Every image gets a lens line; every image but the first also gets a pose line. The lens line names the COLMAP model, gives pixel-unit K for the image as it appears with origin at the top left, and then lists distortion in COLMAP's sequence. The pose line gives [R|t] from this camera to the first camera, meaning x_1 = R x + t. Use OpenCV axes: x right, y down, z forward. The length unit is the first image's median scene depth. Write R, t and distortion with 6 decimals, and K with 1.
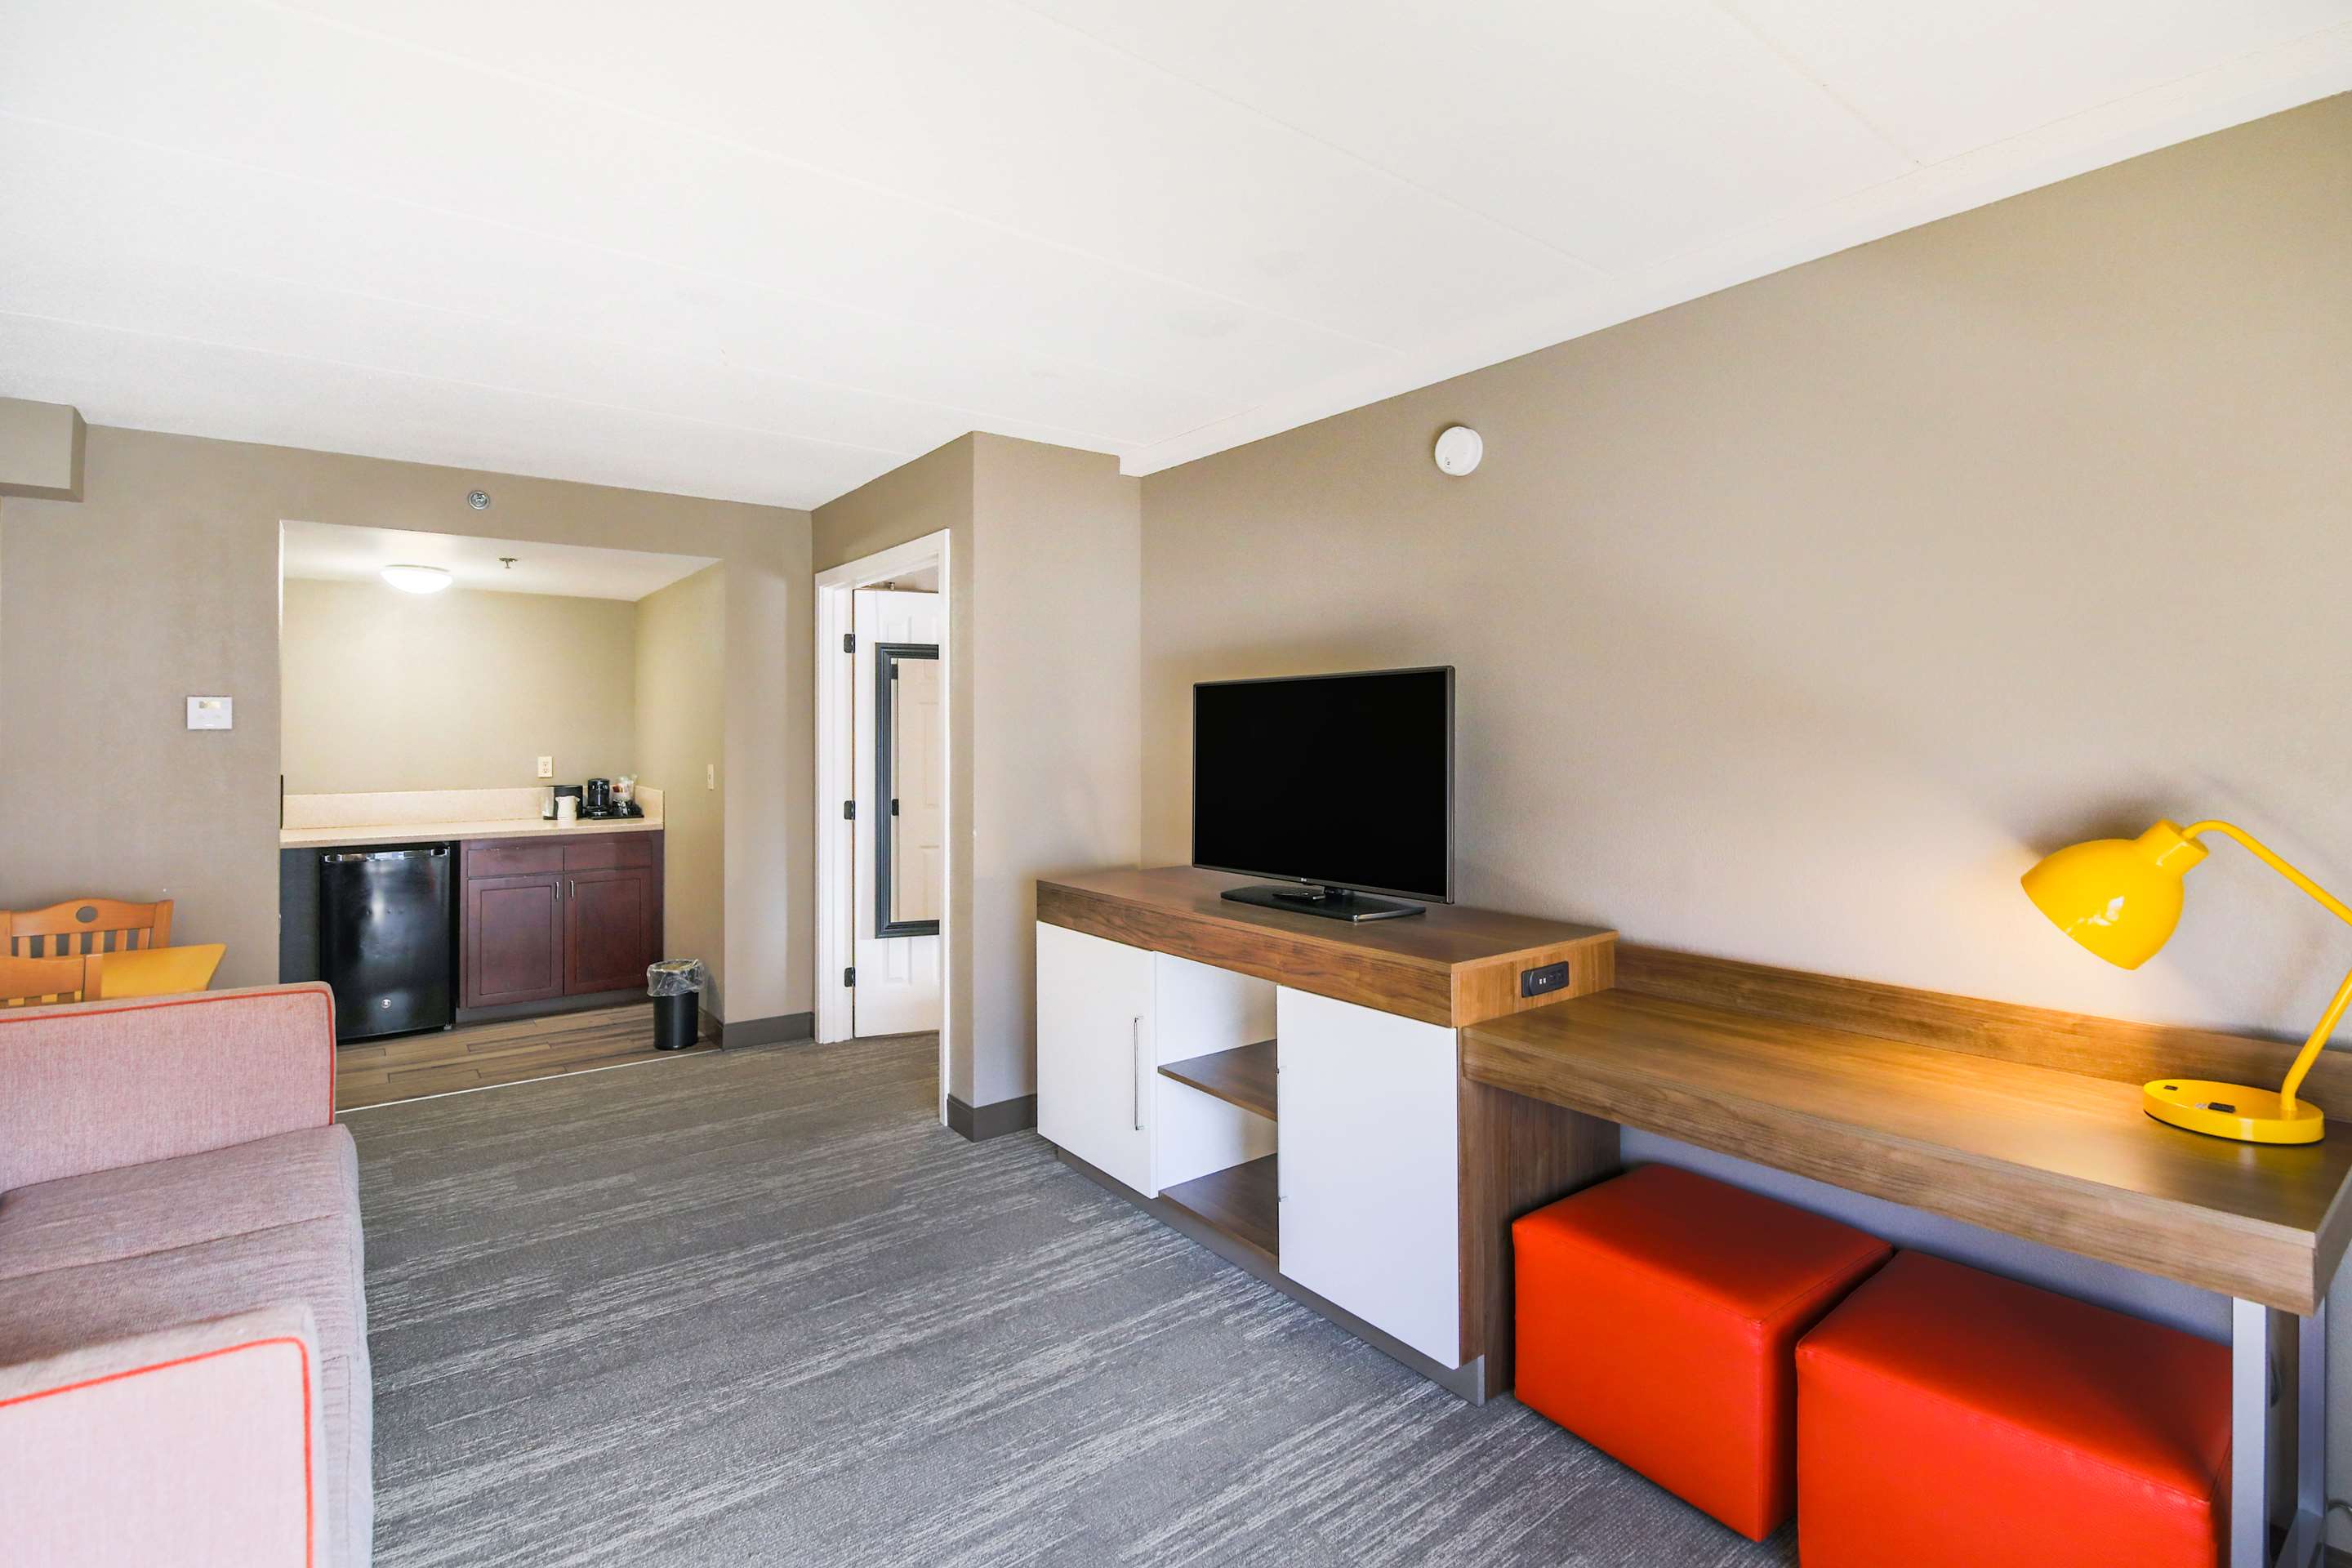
lens RADIAL K [[1102.2, 0, 1169.5], [0, 1102.2, 686.5], [0, 0, 1]] dist [-0.019824, -0.000740]
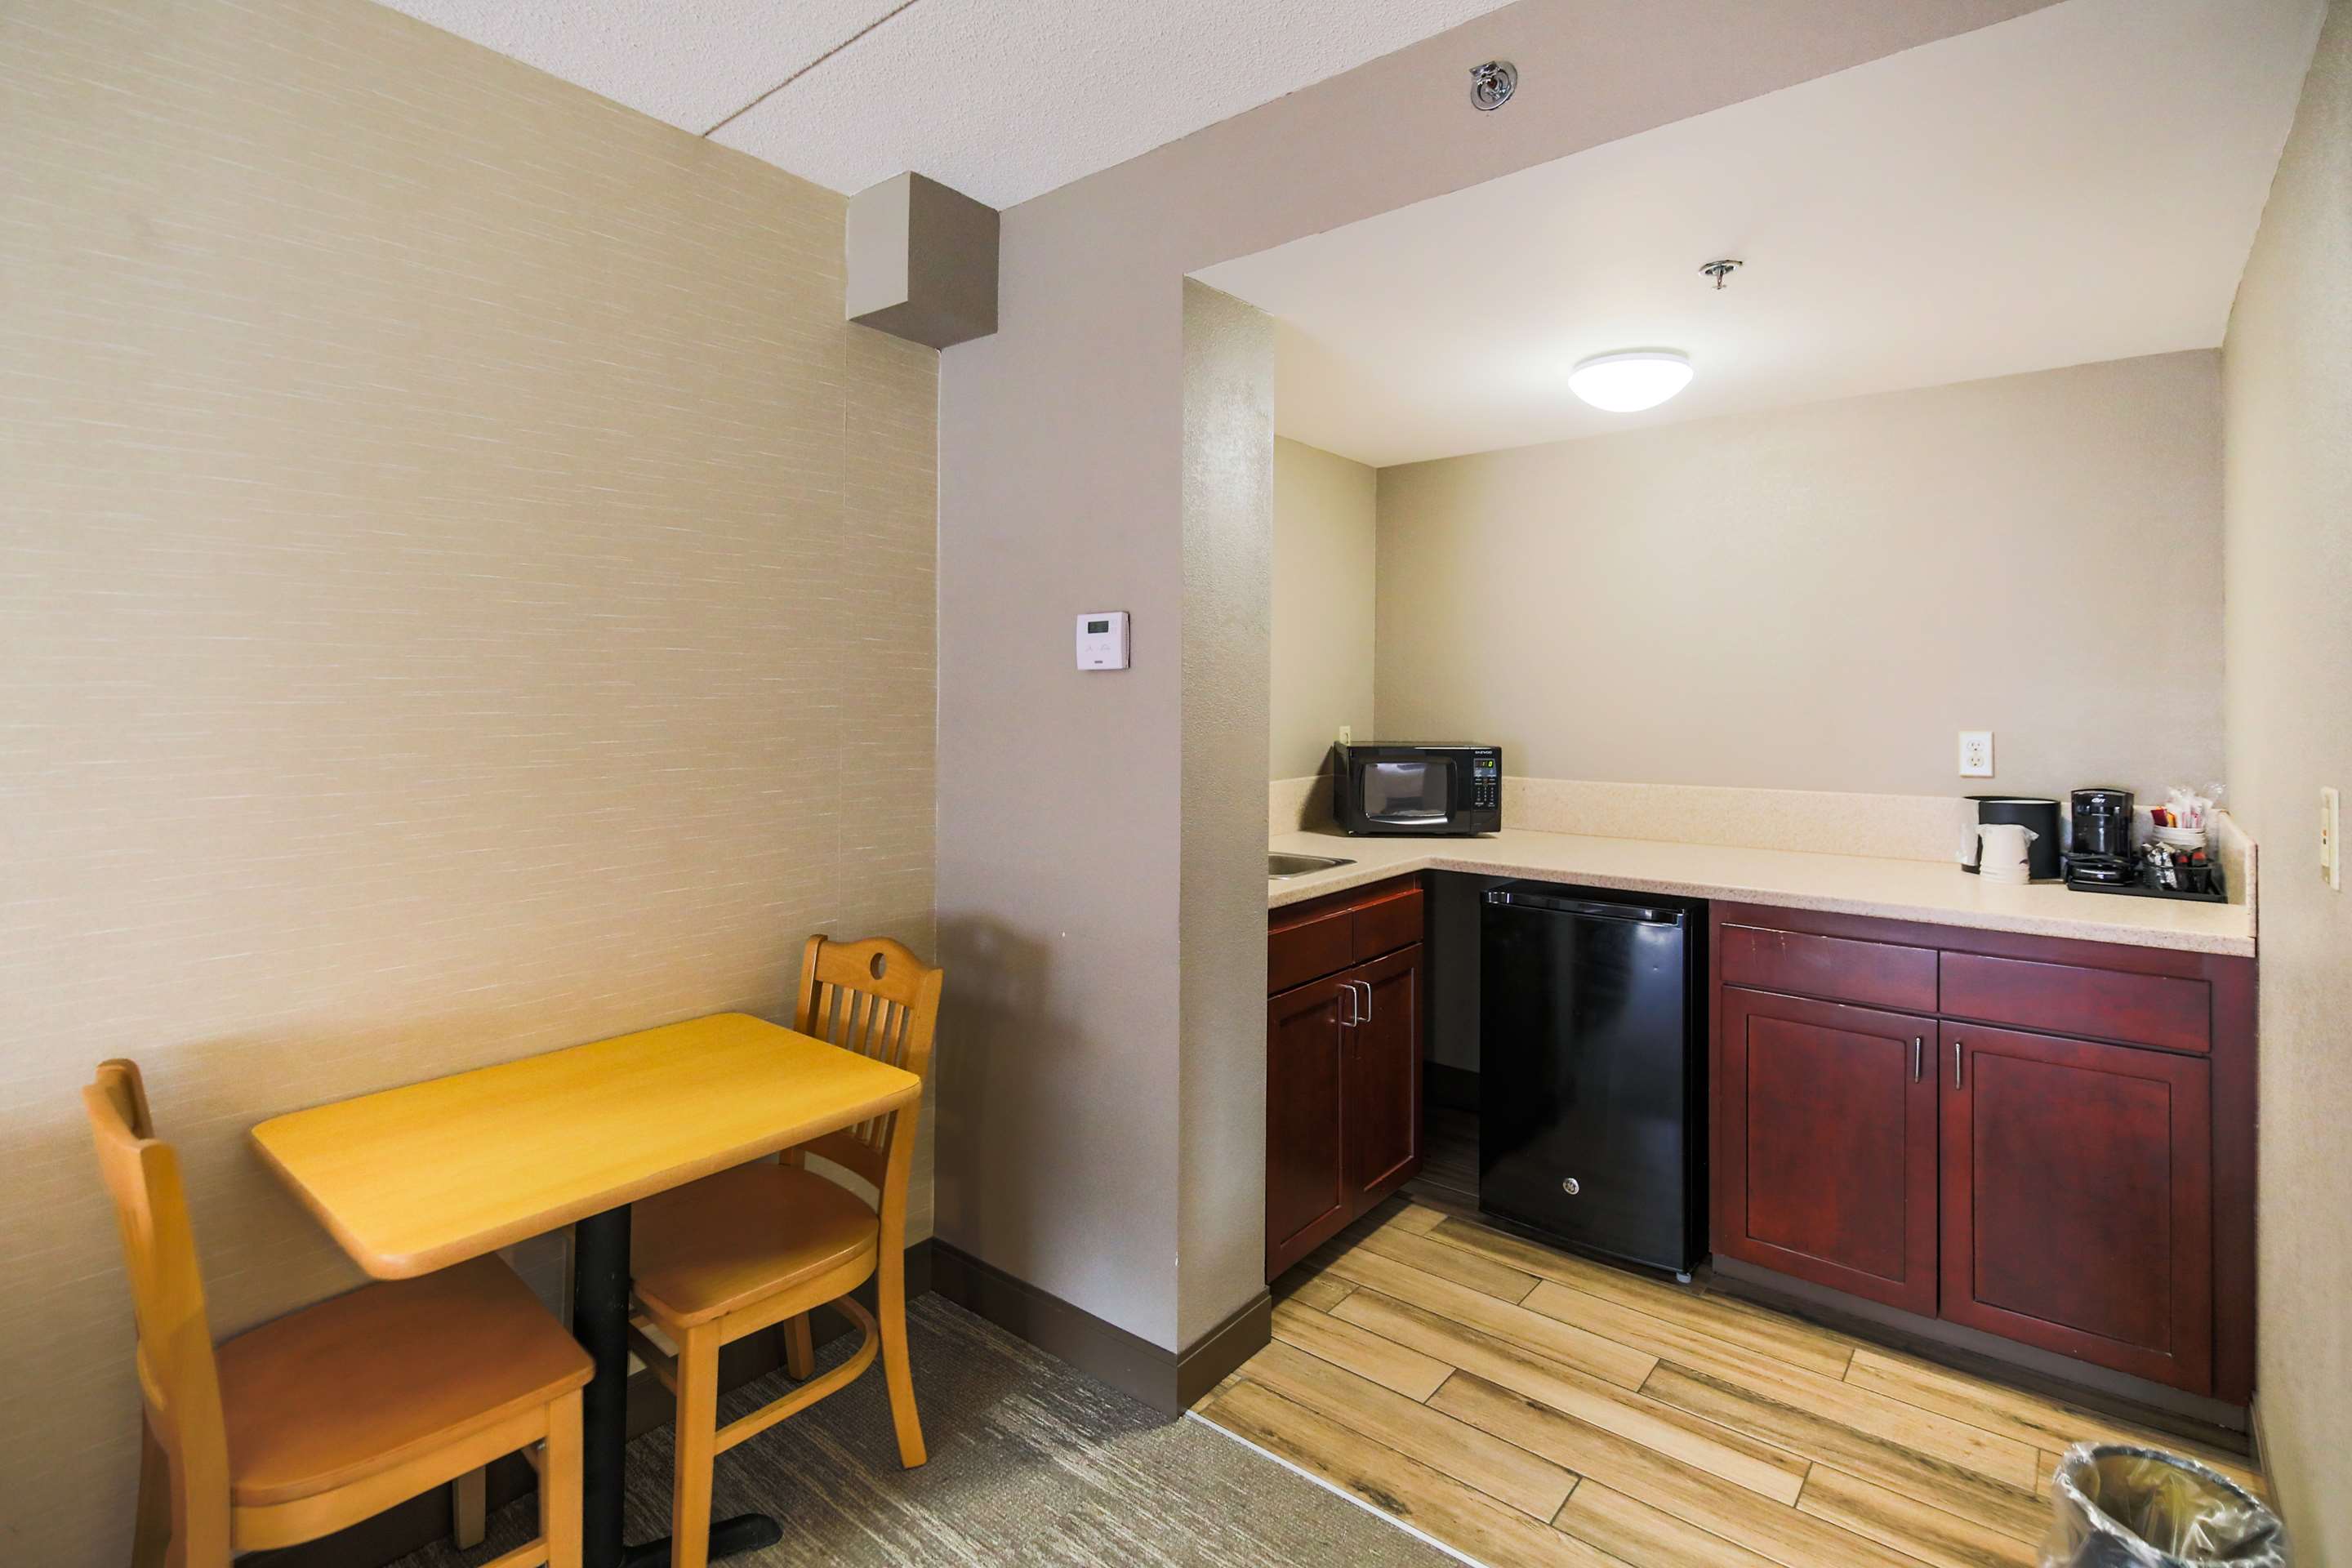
lens RADIAL K [[1102.2, 0, 1169.5], [0, 1102.2, 686.5], [0, 0, 1]] dist [-0.019824, -0.000740]
pose [[0.211438, -0.004478, -0.977381, -0.196010], [0.037708, 0.999282, 0.003579, 0.030976], [0.976664, -0.037612, 0.211456, 0.579262]]
